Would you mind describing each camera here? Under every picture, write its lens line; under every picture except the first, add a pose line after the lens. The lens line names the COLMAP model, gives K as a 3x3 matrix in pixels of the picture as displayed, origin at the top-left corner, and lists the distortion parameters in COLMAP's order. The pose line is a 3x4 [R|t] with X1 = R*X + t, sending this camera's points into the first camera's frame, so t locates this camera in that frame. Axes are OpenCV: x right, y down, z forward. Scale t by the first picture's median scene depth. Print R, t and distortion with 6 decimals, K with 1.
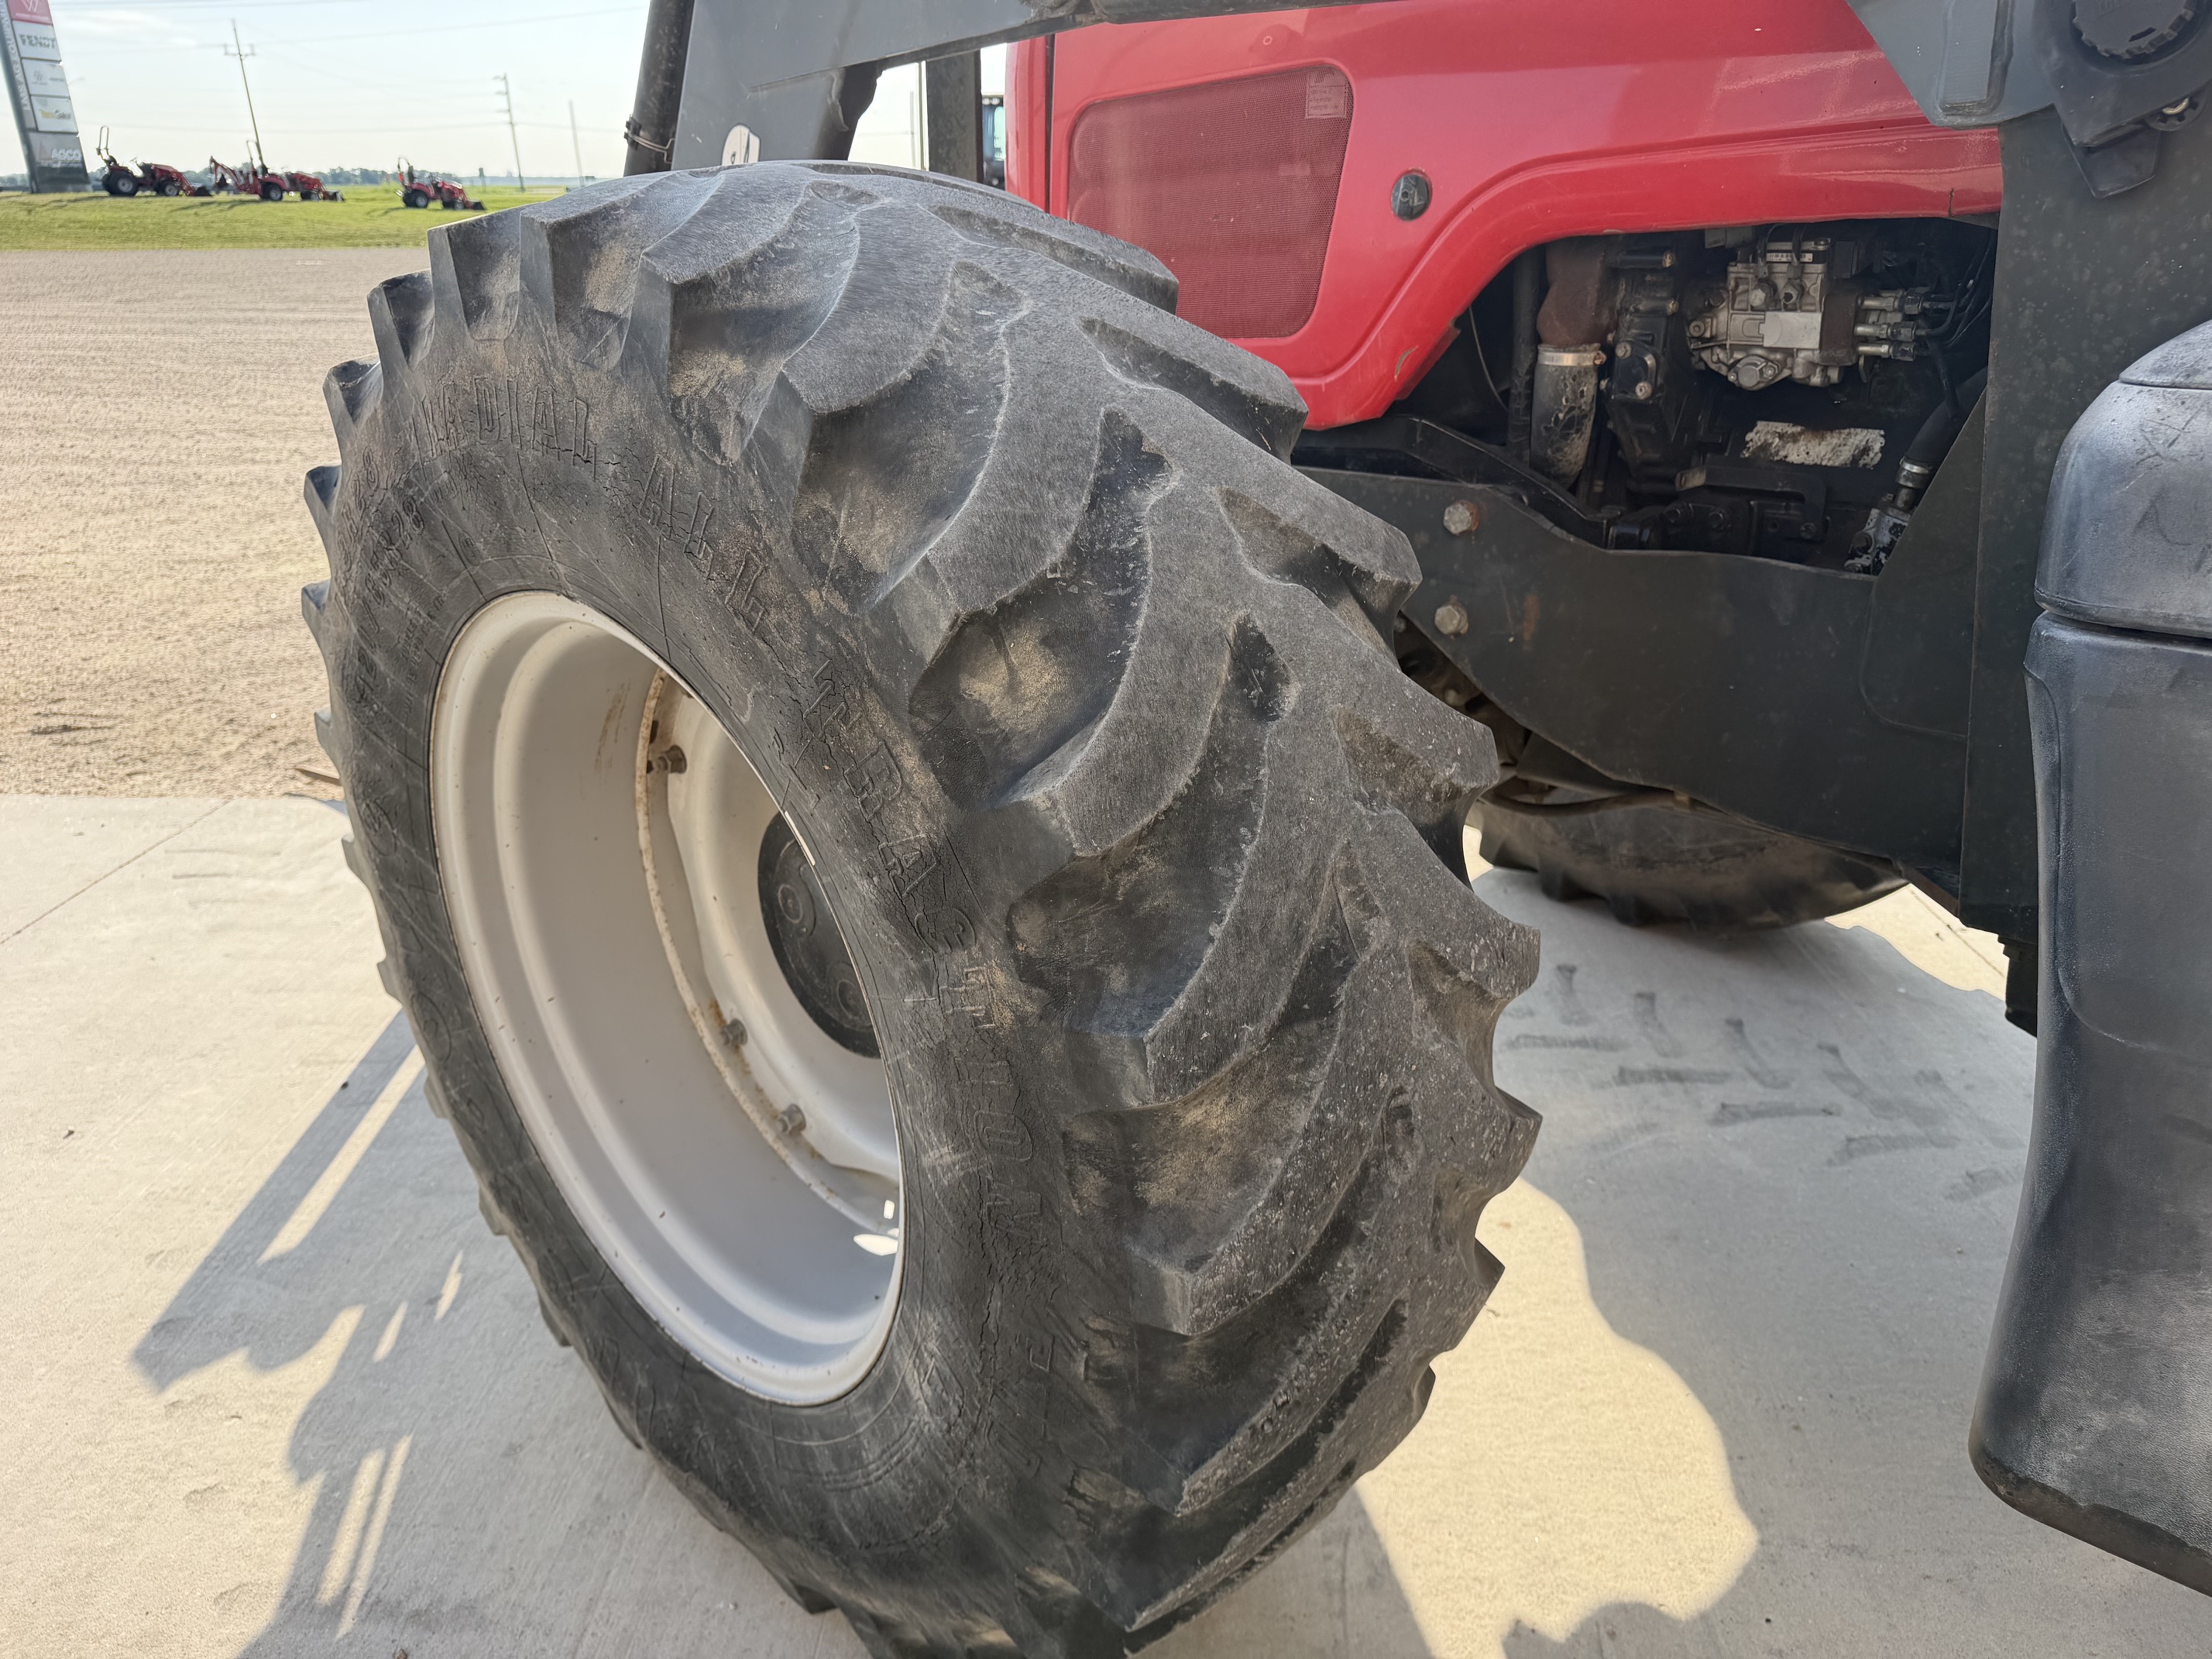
lens RADIAL K [[1595.3, 0, 1122.0], [0, 1595.3, 847.3], [0, 0, 1]] dist [0.025824, -0.004305]
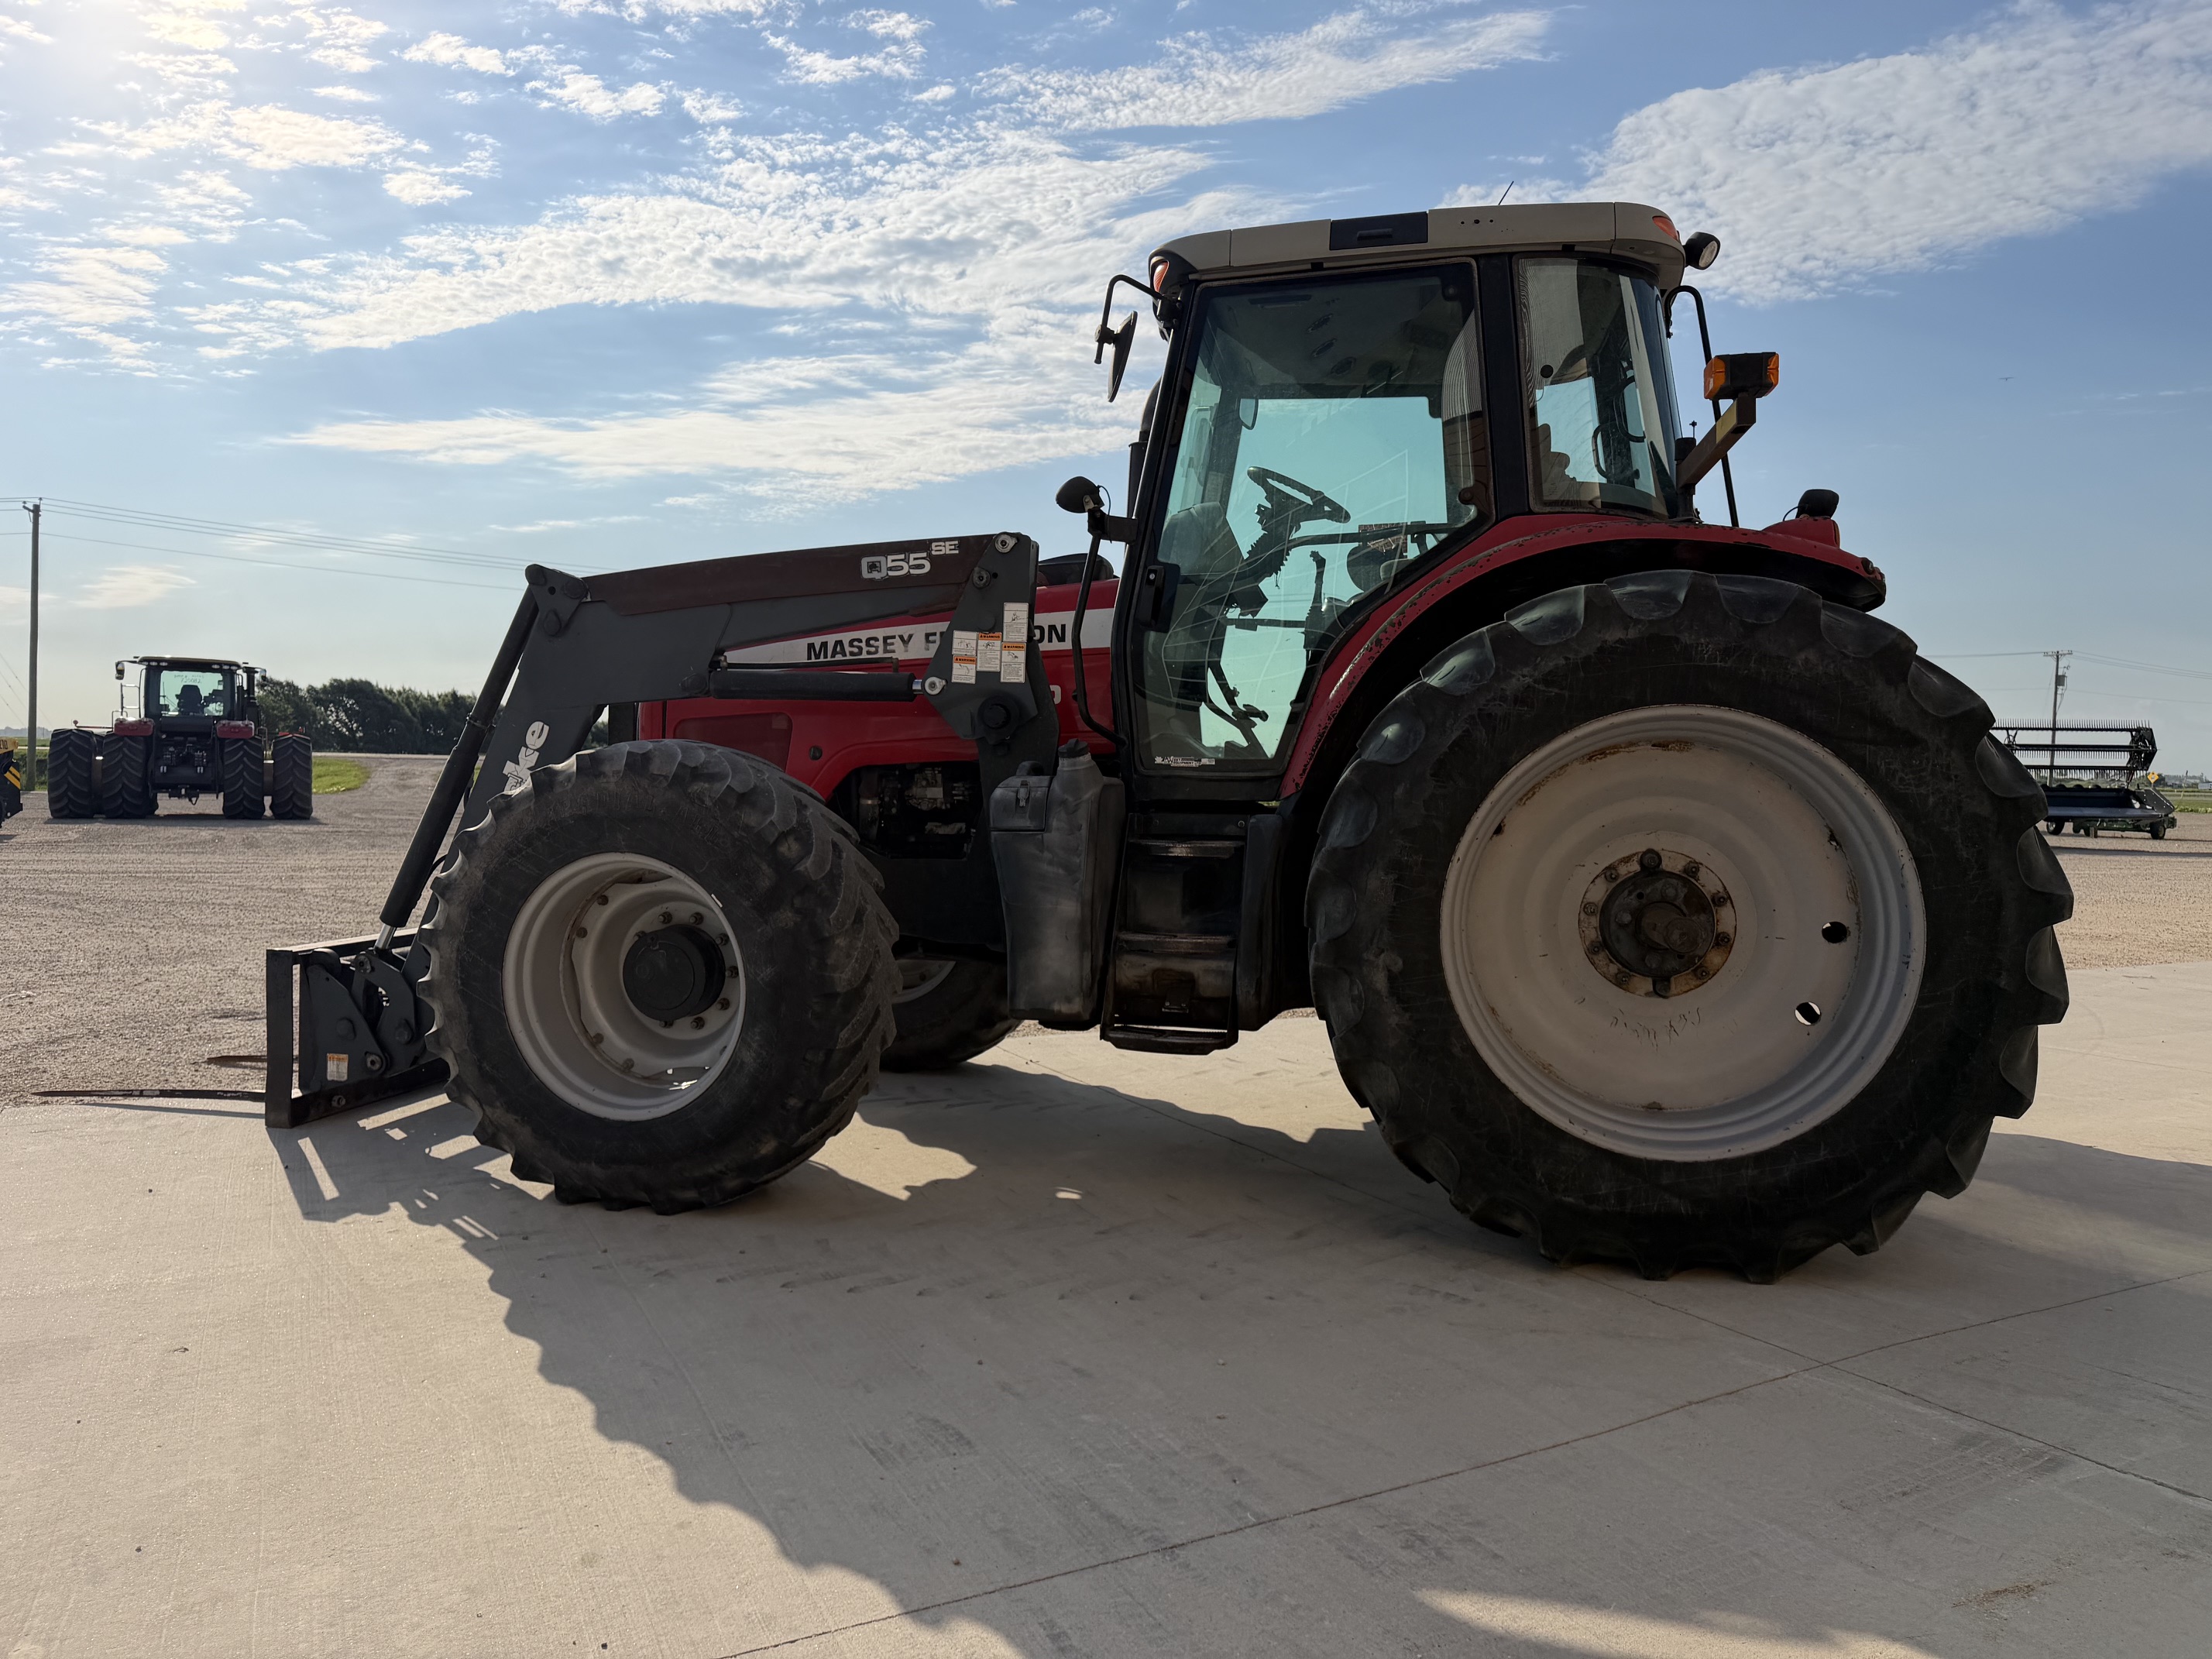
lens RADIAL K [[1595.3, 0, 1111.6], [0, 1595.3, 821.4], [0, 0, 1]] dist [0.025824, -0.004305]
pose [[0.875420, 0.002807, 0.483355, -1.270860], [0.163805, 0.939089, -0.302126, 1.170835], [-0.454762, 0.343663, 0.821637, -2.752385]]
